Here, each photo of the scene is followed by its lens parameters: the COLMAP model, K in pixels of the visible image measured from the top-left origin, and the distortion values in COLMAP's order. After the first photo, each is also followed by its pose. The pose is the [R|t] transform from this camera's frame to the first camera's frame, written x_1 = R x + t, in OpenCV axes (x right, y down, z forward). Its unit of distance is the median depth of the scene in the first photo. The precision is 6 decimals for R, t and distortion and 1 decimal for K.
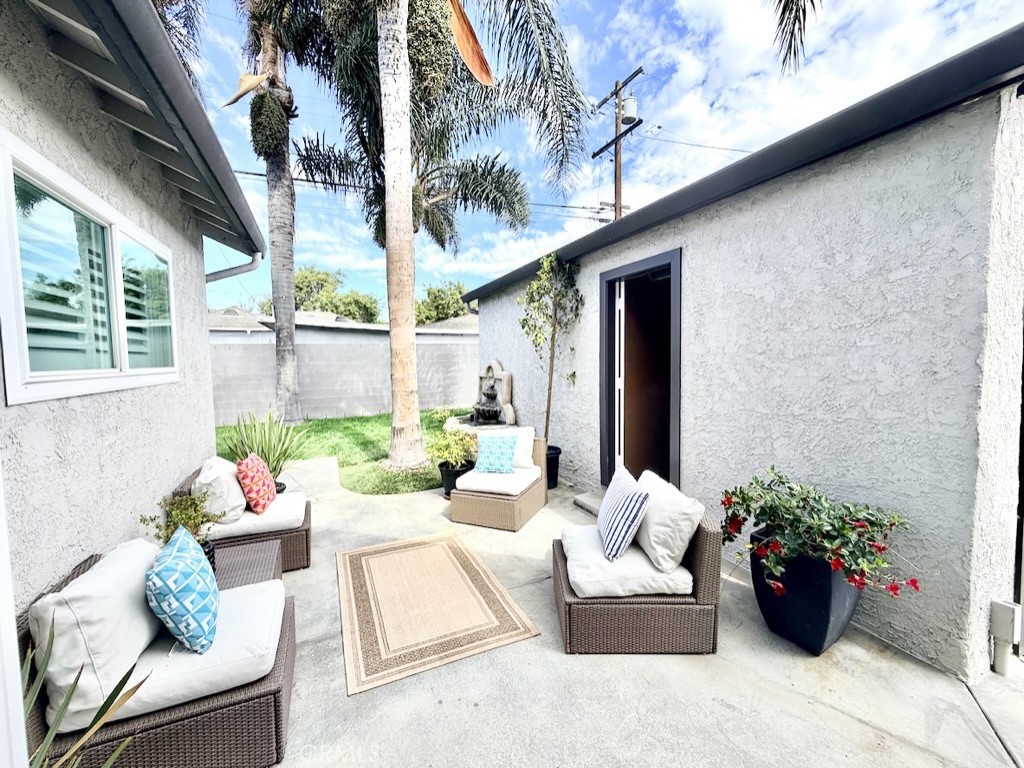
lens RADIAL K [[404.3, 0, 512.0], [0, 404.3, 384.0], [0, 0, 1]] dist [0.000556, -0.000344]
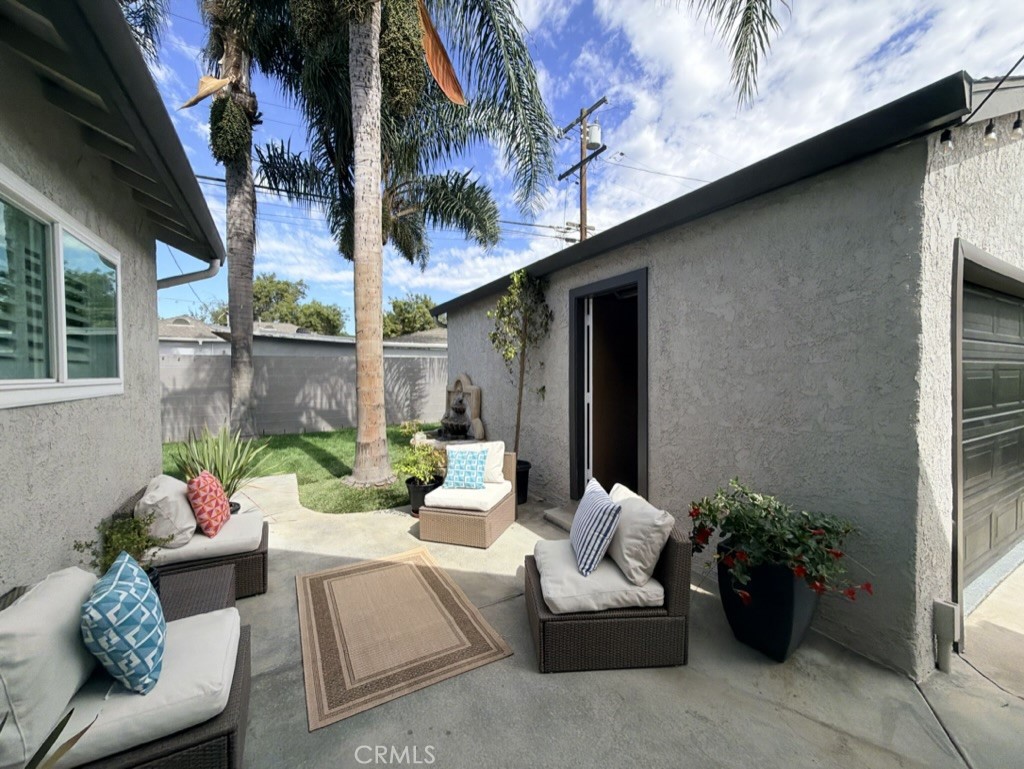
lens RADIAL K [[404.3, 0, 512.0], [0, 404.3, 384.5], [0, 0, 1]] dist [0.000556, -0.000344]
pose [[0.996513, 0.006512, 0.083182, -0.015481], [-0.003546, 0.999354, -0.035752, 0.002763], [-0.083361, 0.035332, 0.995893, 0.004087]]
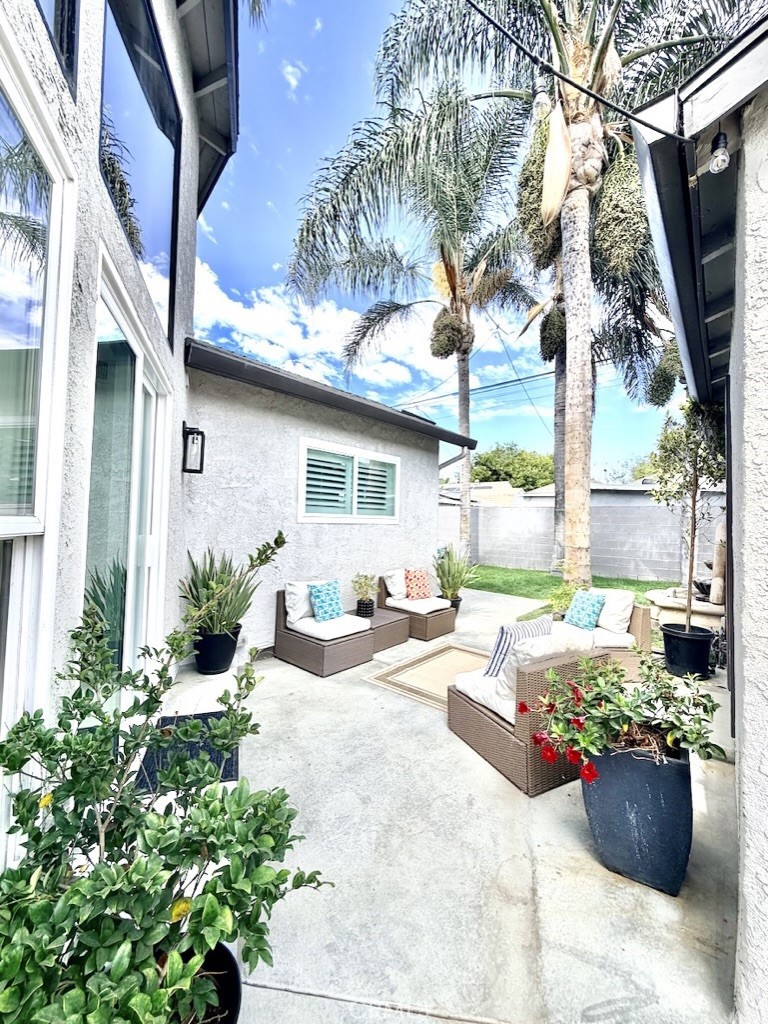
lens RADIAL K [[404.3, 0, 382.9], [0, 404.3, 506.9], [0, 0, 1]] dist [0.000556, -0.000344]
pose [[0.421570, -0.005282, -0.906781, 0.943683], [-0.085706, 0.995274, -0.045643, 0.005633], [0.902737, 0.096958, 0.419125, 0.115603]]
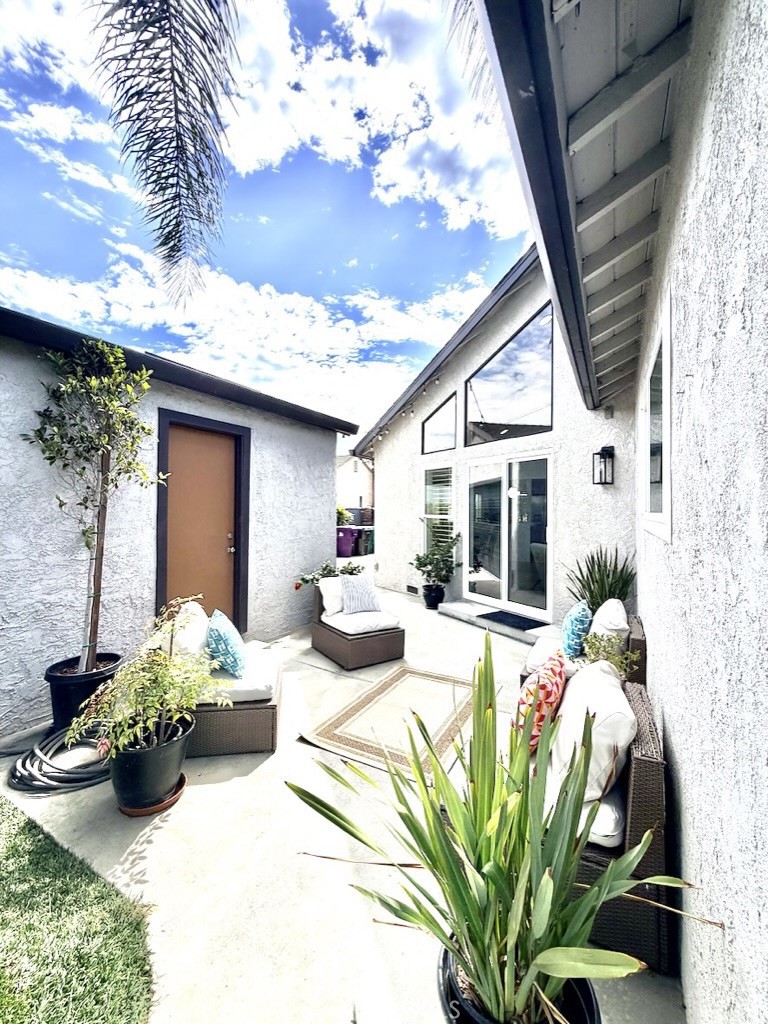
lens RADIAL K [[382.0, 0, 391.3], [0, 382.0, 498.4], [0, 0, 1]] dist [-0.081284, 0.000023]
pose [[-0.598807, 0.027894, 0.800407, -1.076161], [0.047224, 0.998884, 0.000518, -0.098720], [-0.799500, 0.038108, -0.599456, 1.709421]]
